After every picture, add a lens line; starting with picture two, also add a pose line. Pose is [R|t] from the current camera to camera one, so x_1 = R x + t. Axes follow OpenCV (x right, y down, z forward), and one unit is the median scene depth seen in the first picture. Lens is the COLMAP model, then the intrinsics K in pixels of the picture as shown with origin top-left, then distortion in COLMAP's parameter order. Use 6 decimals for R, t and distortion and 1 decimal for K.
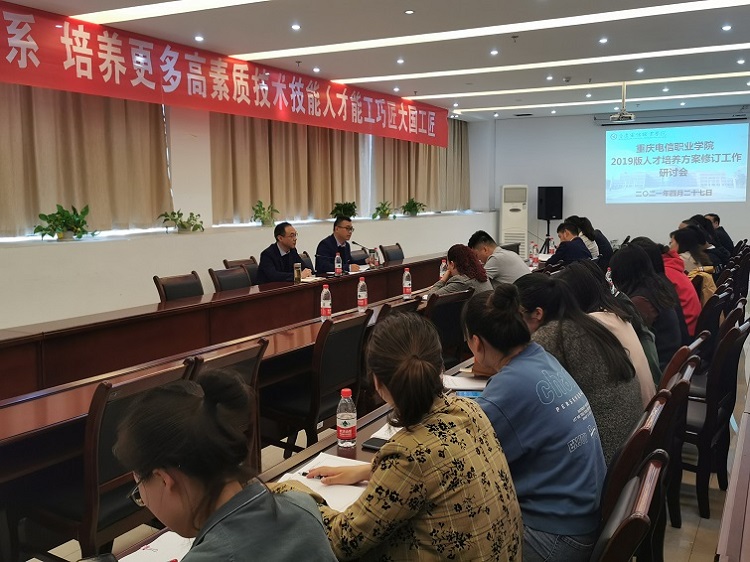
lens RADIAL K [[767.3, 0, 374.1], [0, 767.3, 278.9], [0, 0, 1]] dist [-0.000866, 0.000000]
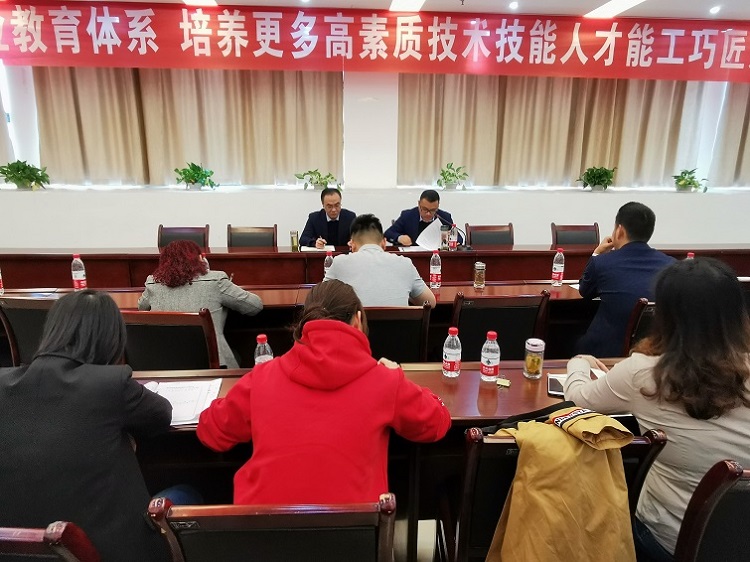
lens RADIAL K [[532.0, 0, 375.0], [0, 532.0, 286.8], [0, 0, 1]] dist [-0.008598, -0.002002]
pose [[0.537911, 0.217952, -0.814340, 0.411856], [-0.103721, 0.975771, 0.192646, -0.074534], [0.836597, -0.019162, 0.547484, 0.595066]]
